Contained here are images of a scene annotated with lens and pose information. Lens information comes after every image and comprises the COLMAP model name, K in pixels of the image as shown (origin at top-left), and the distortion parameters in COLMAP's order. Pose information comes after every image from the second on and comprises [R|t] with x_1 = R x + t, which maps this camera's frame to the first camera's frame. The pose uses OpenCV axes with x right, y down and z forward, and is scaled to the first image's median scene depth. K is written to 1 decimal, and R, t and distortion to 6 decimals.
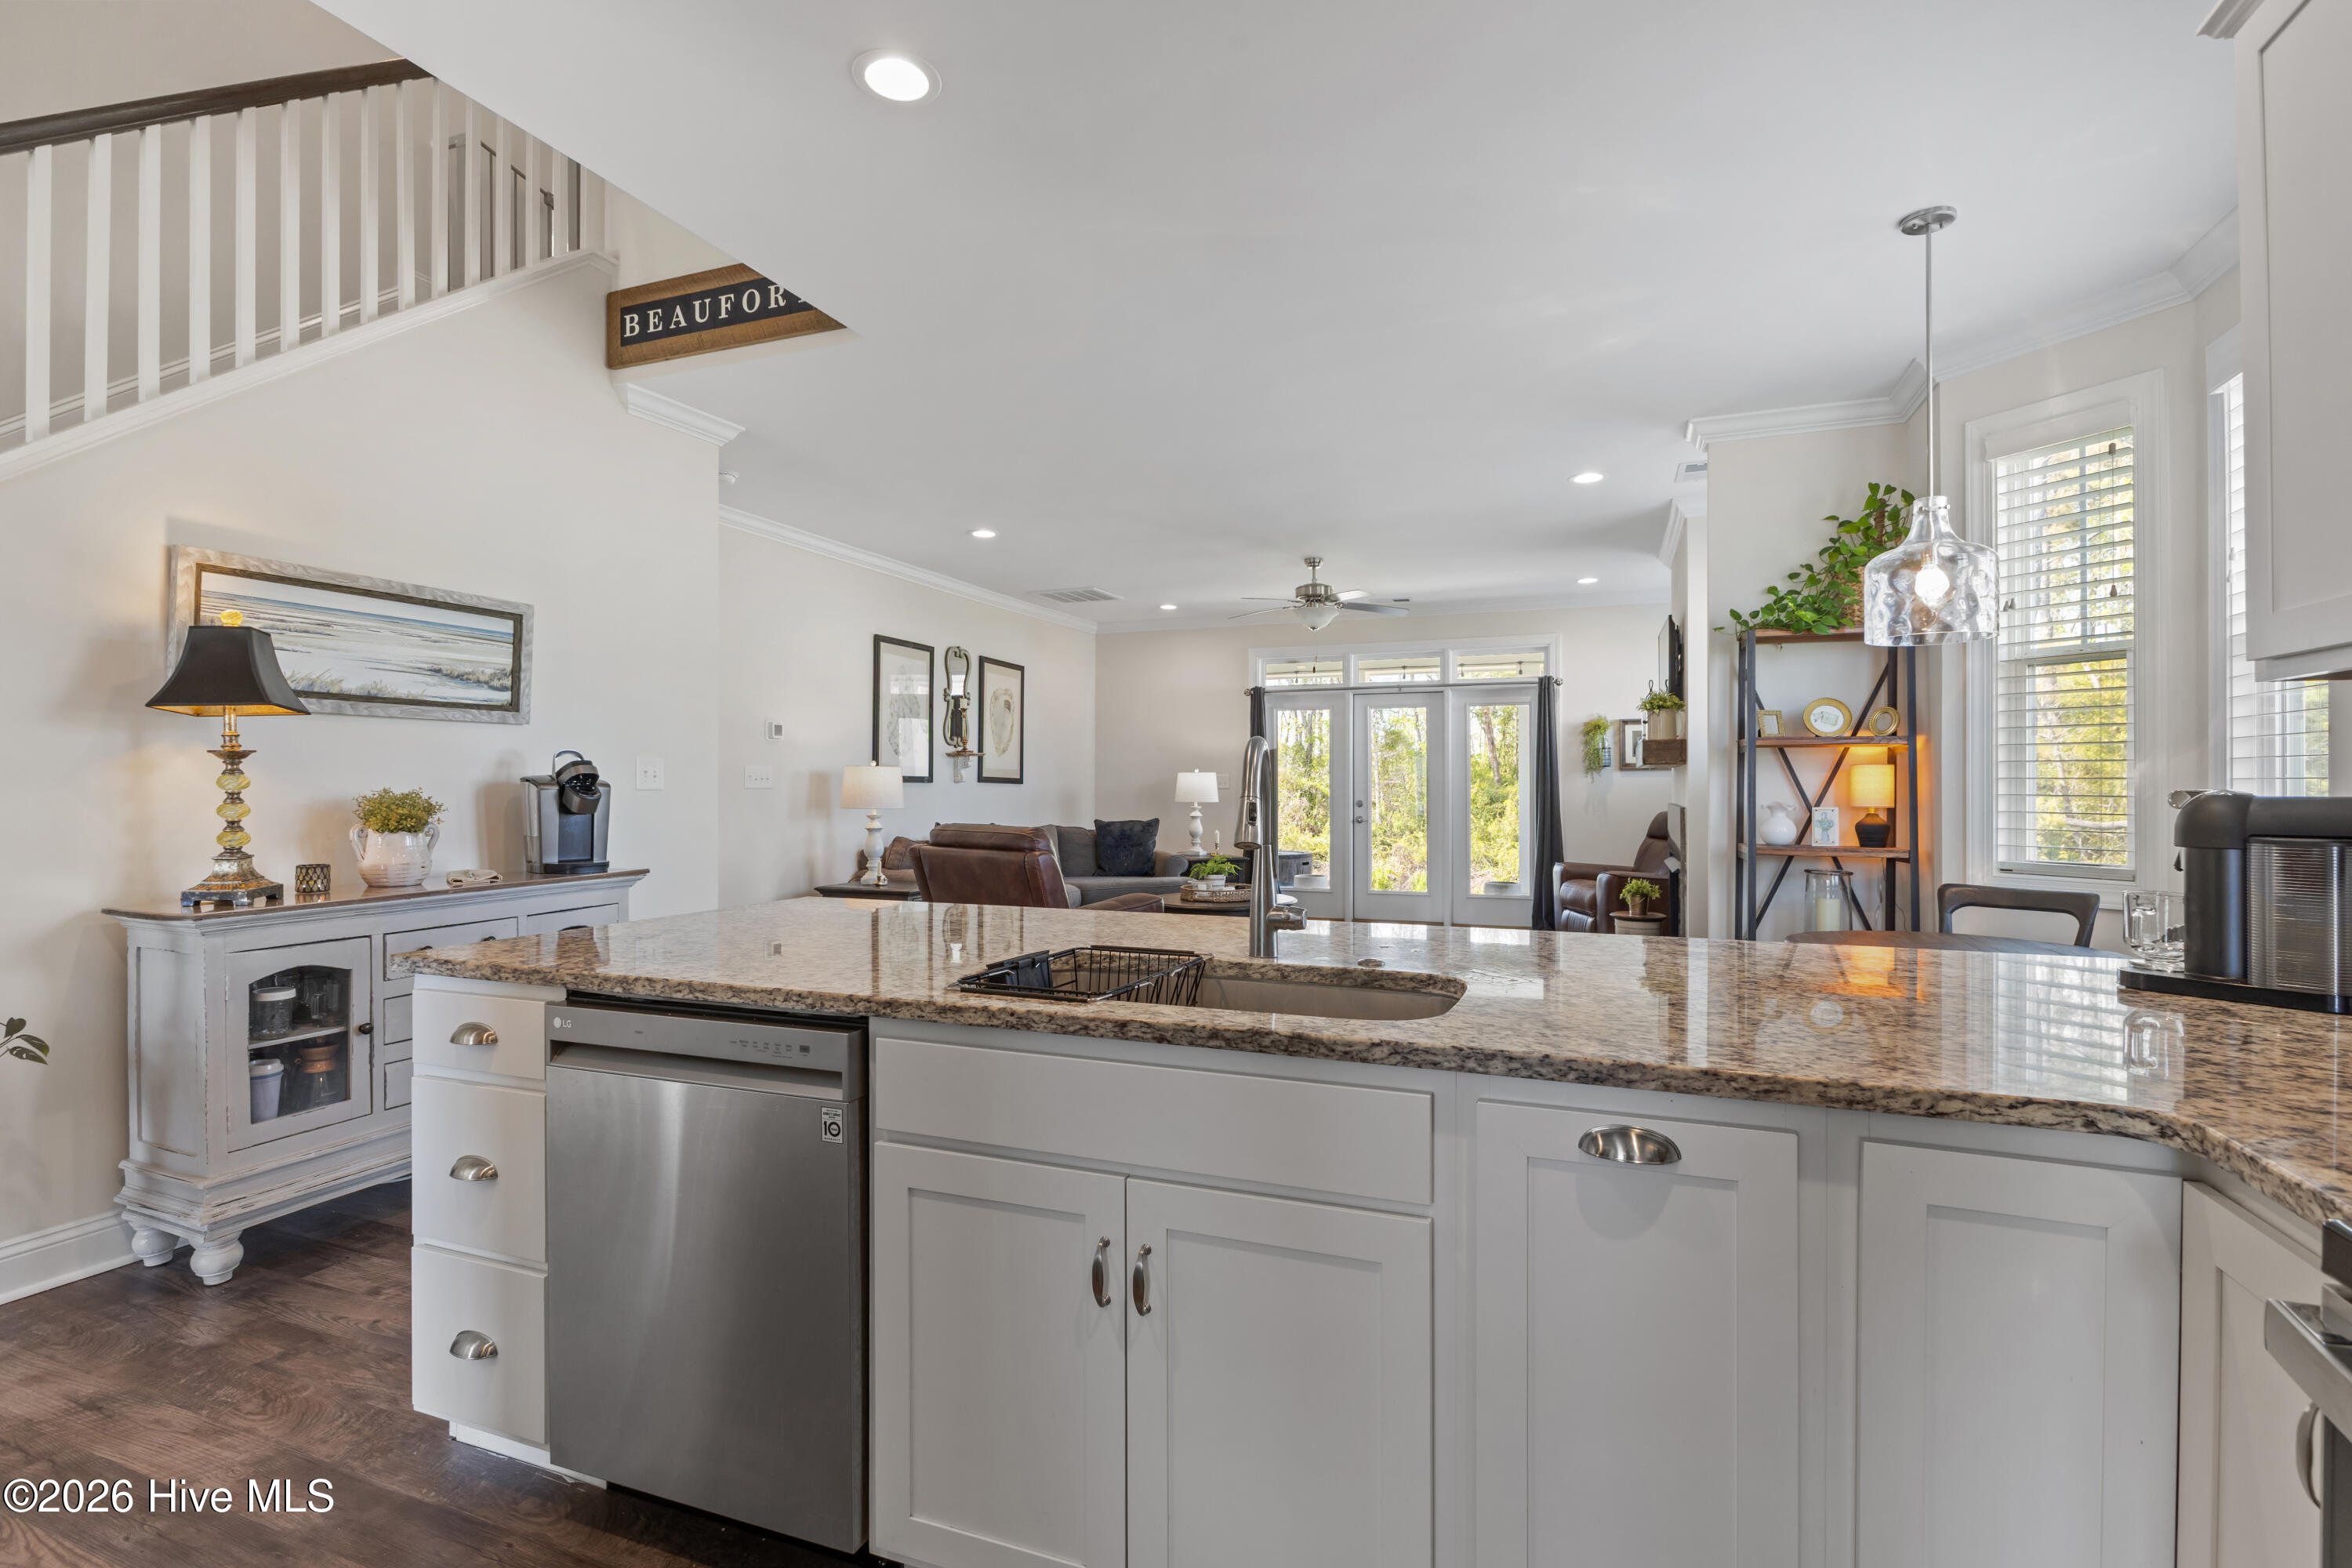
lens RADIAL K [[1089.4, 0, 1178.1], [0, 1089.4, 777.2], [0, 0, 1]] dist [-0.004802, -0.000382]
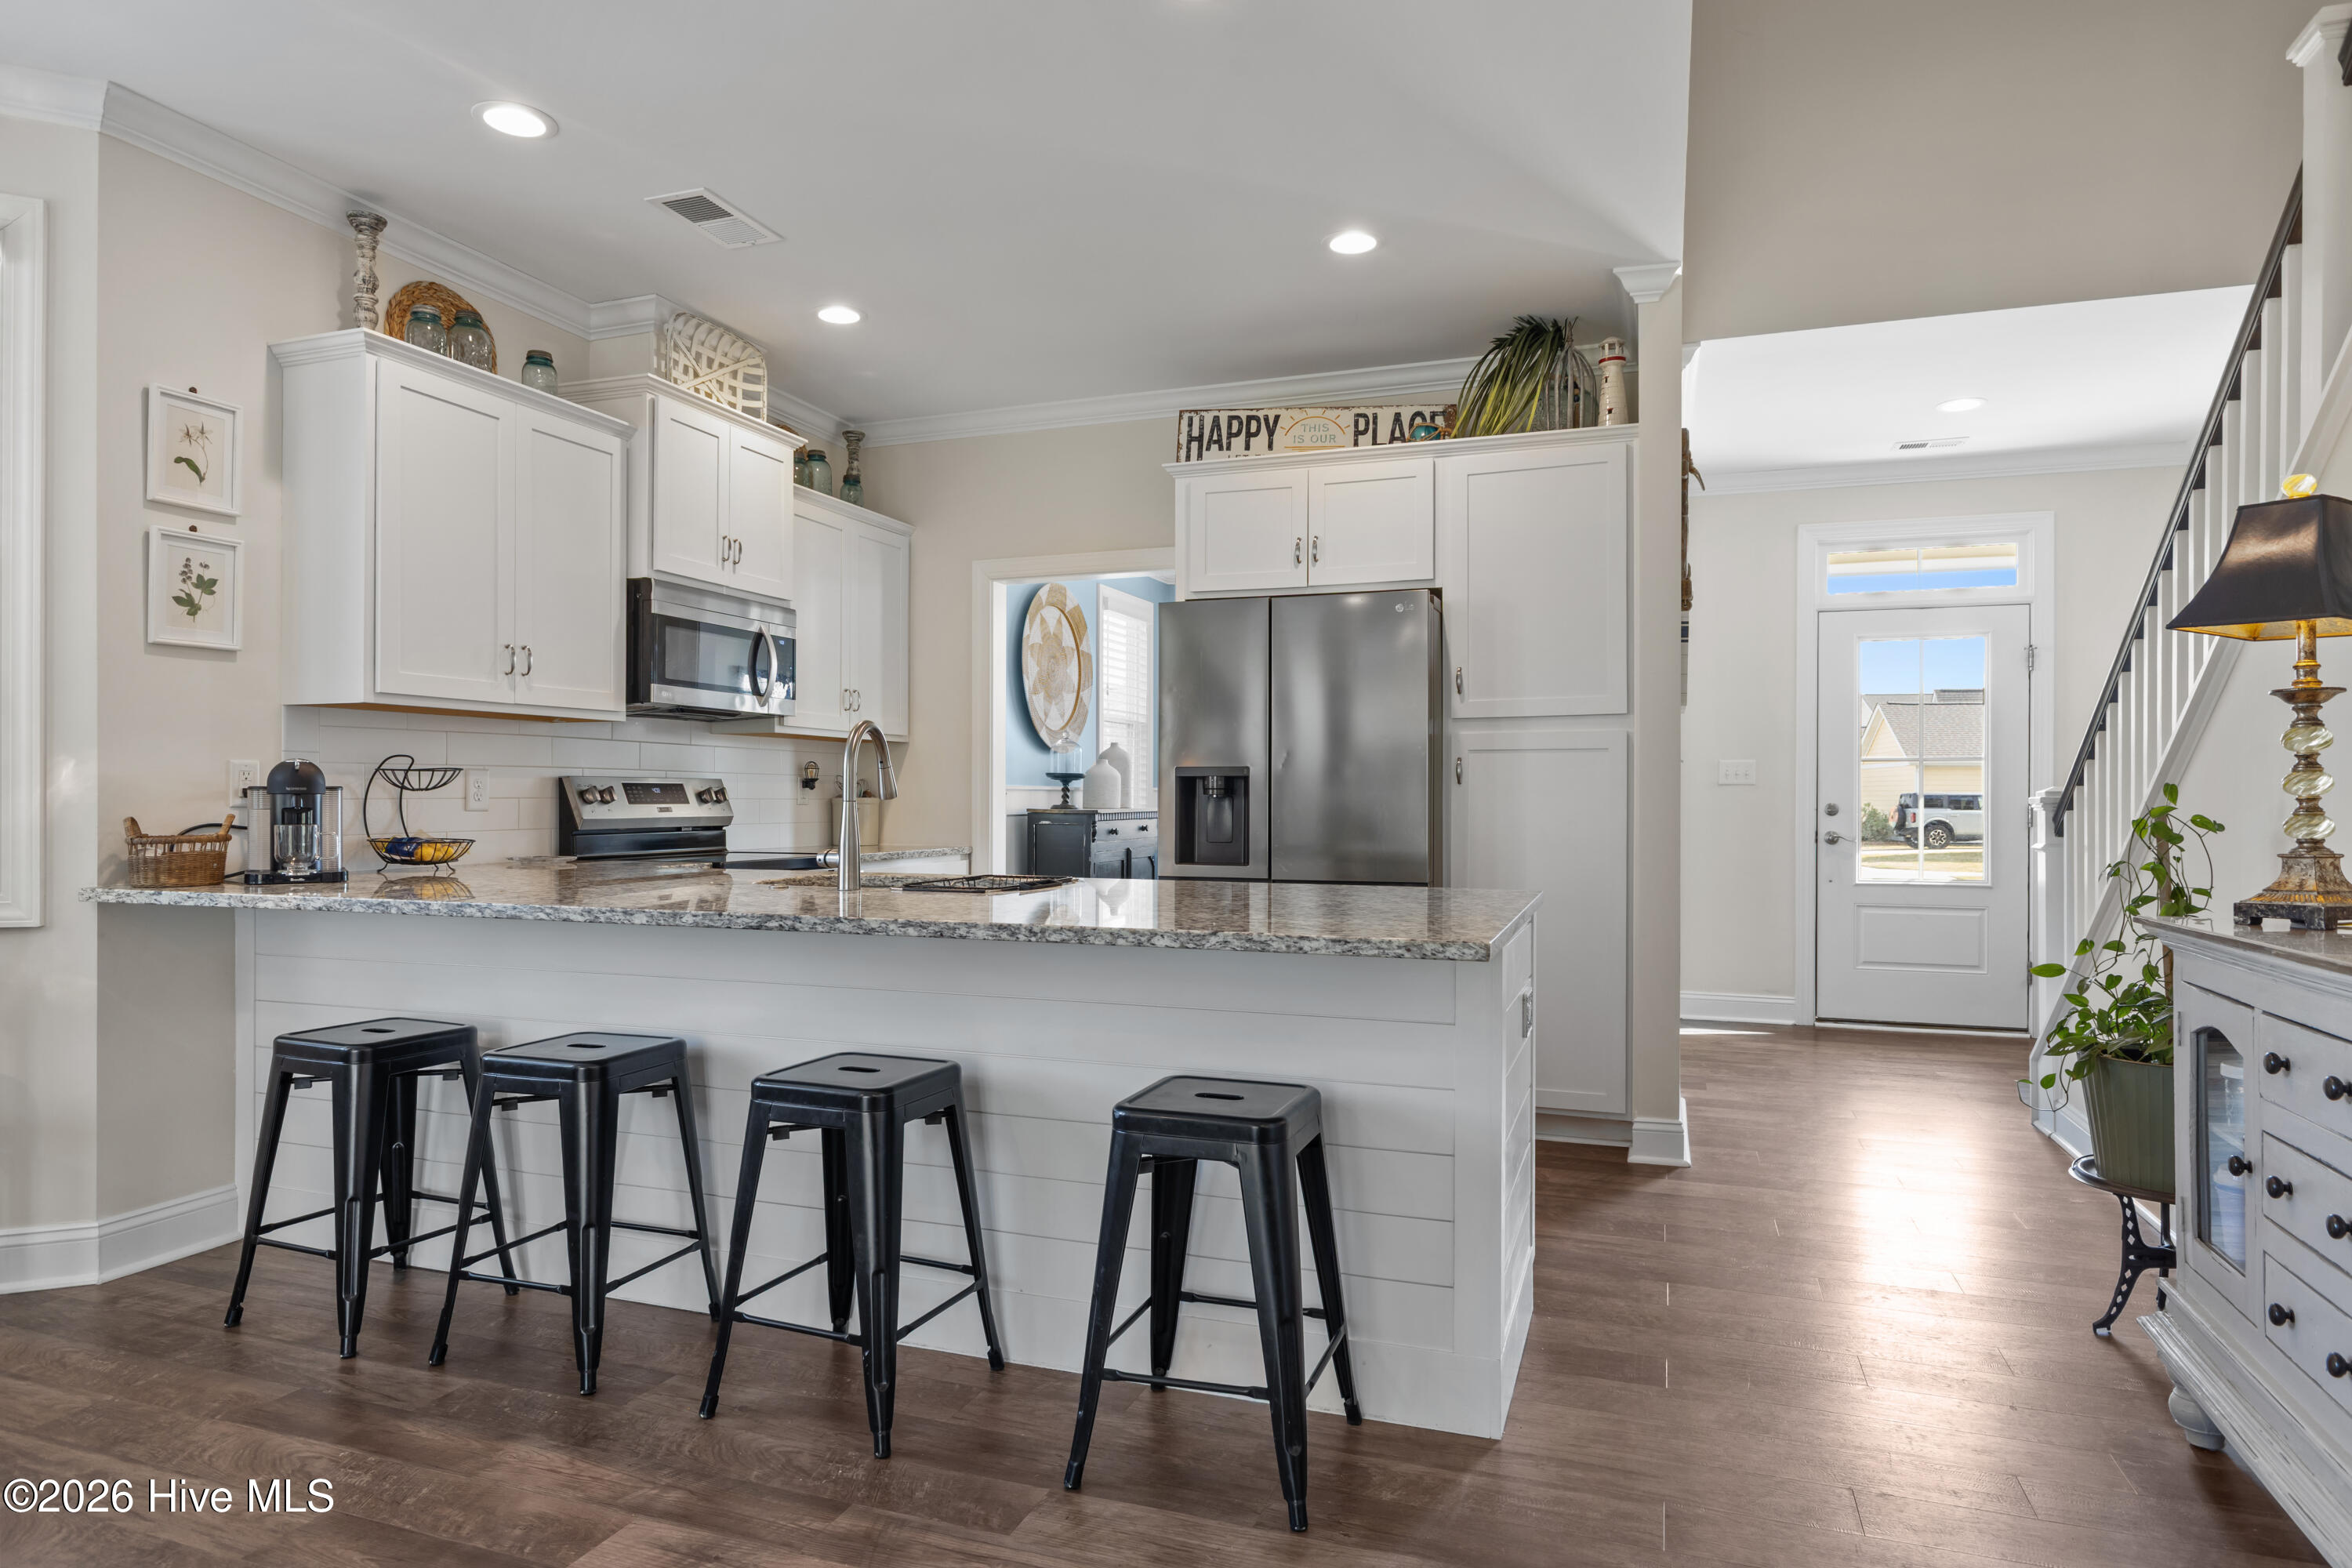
lens RADIAL K [[1352.7, 0, 1178.7], [0, 1352.7, 795.2], [0, 0, 1]] dist [-0.005698, -0.000428]
pose [[-0.999624, -0.004101, -0.027100, -0.068513], [-0.003902, 0.999965, -0.007417, 0.017349], [0.027130, -0.007308, -0.999605, 0.670773]]
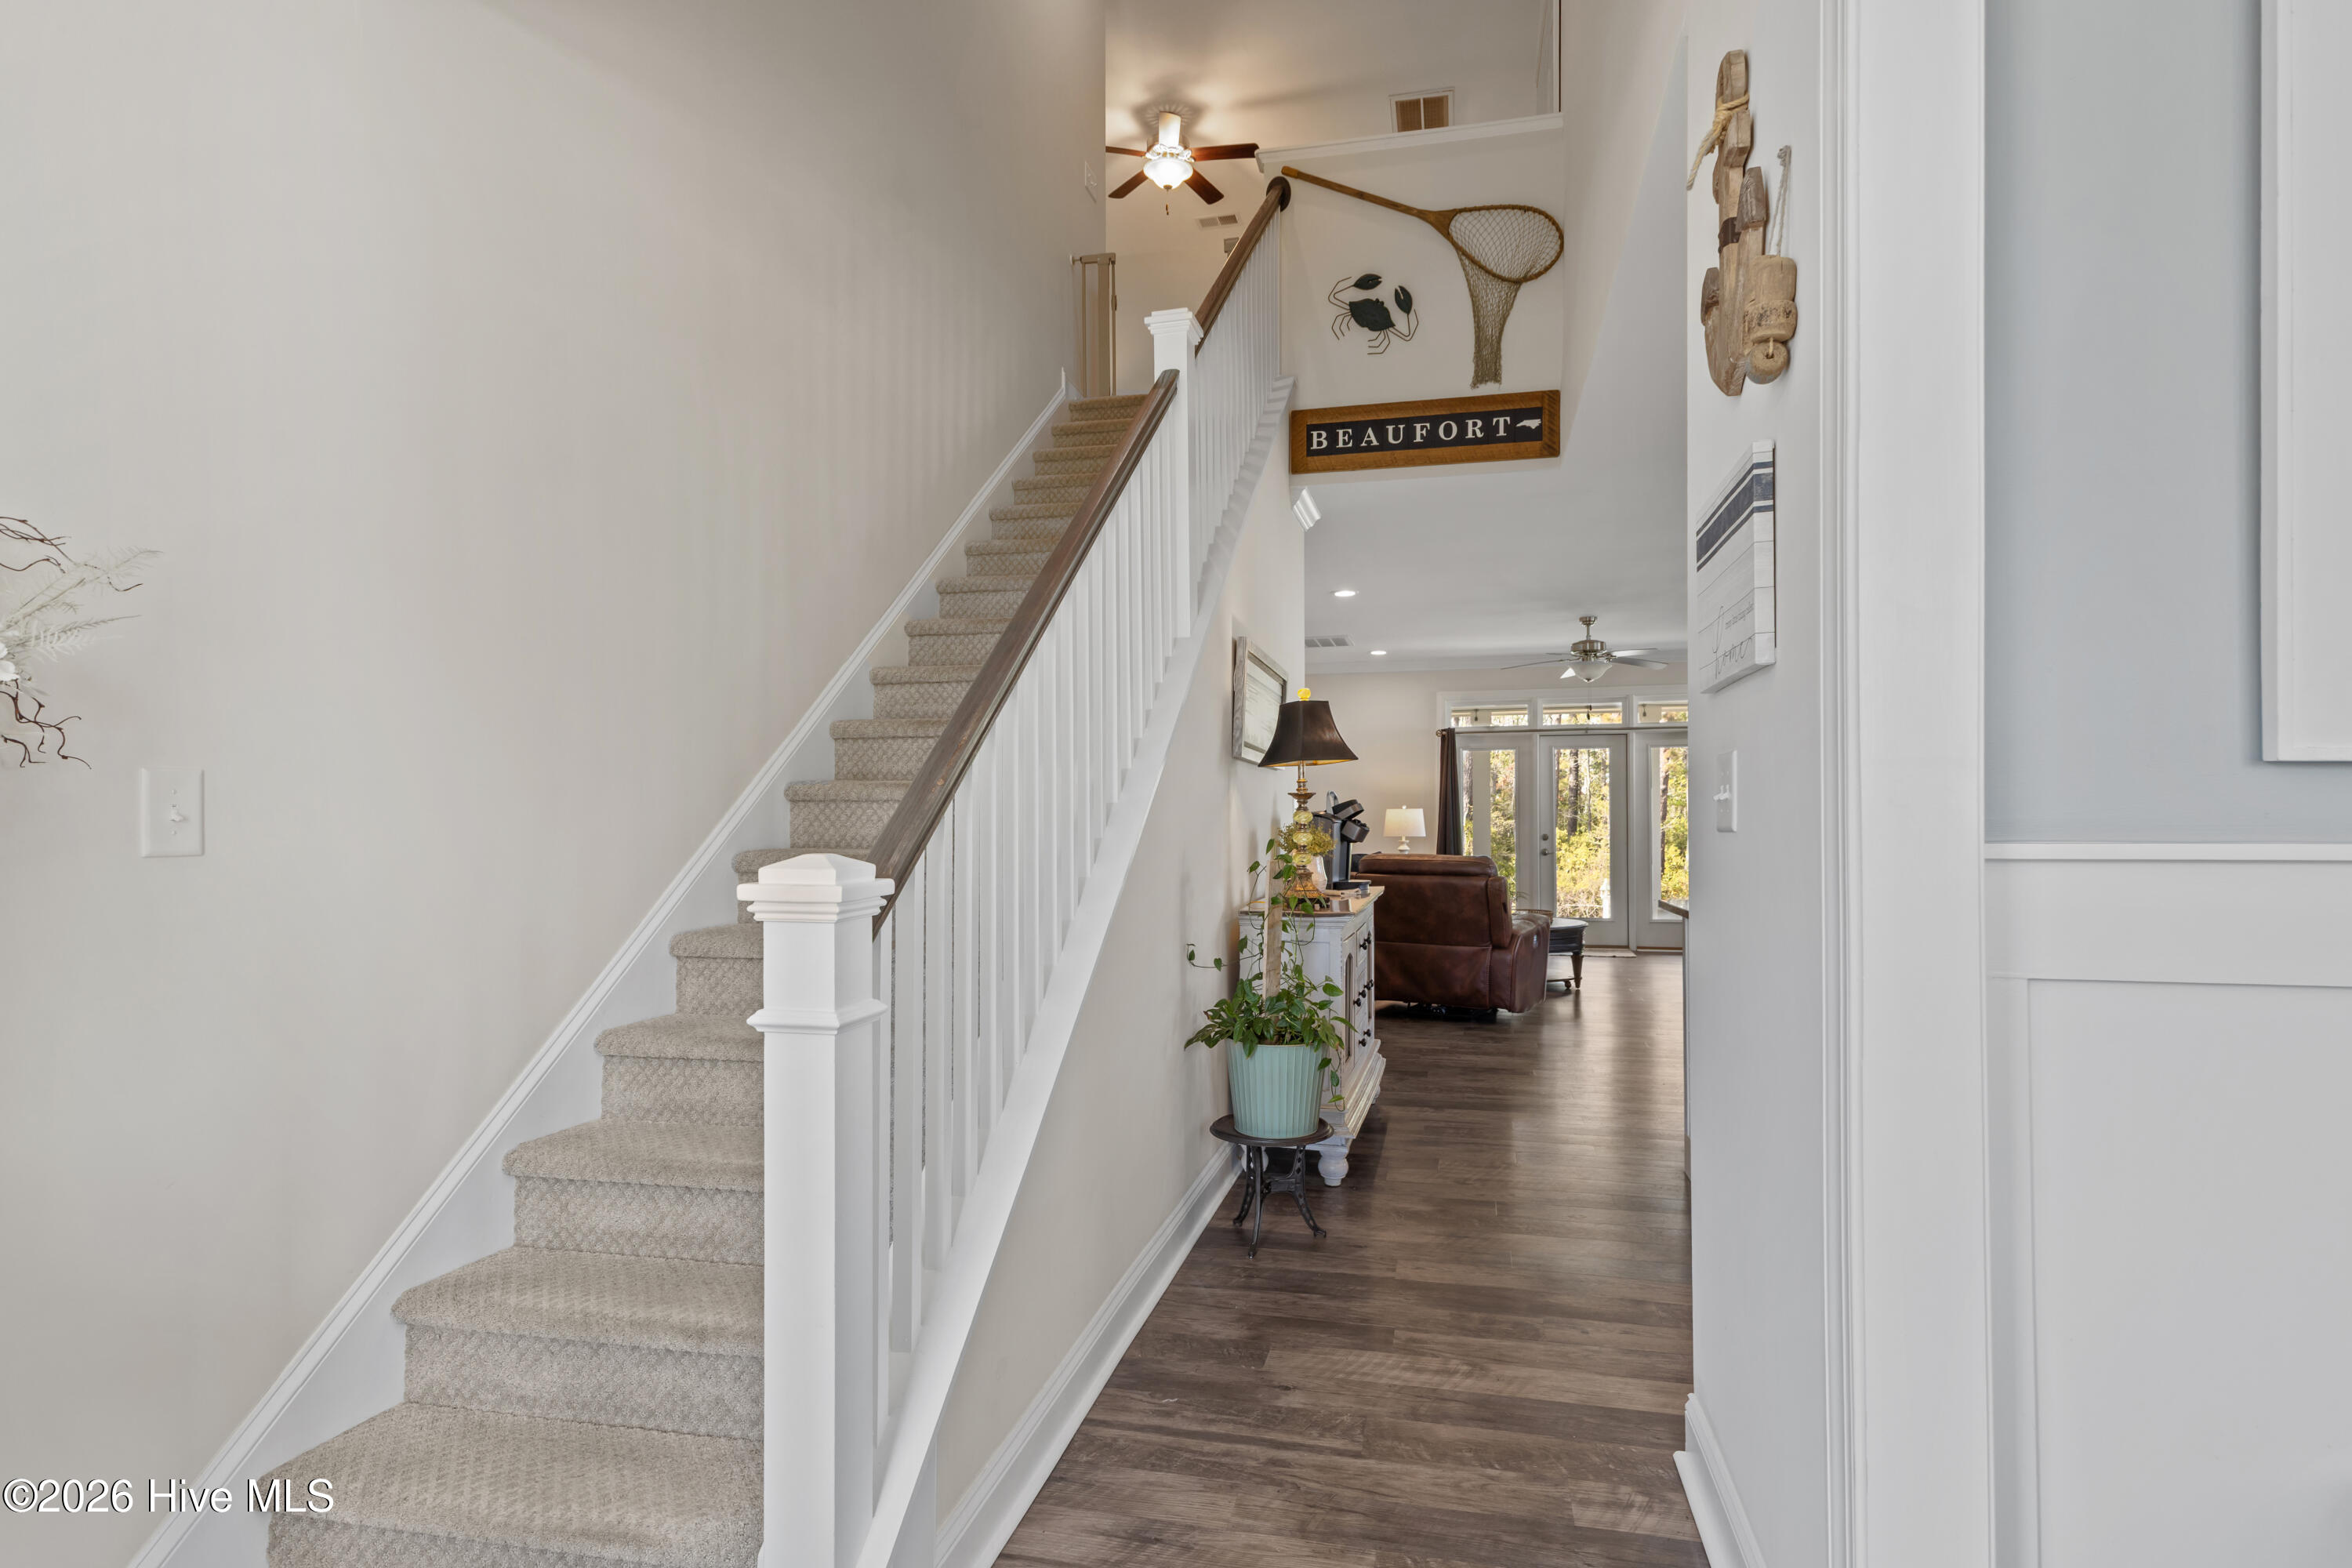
lens RADIAL K [[1196.9, 0, 1168.5], [0, 1196.9, 816.8], [0, 0, 1]] dist [0.002627, 0.000114]
pose [[0.991573, -0.001450, 0.129542, -0.463418], [0.001056, 0.999995, 0.003112, -0.000235], [-0.129546, -0.002949, 0.991569, -0.166143]]
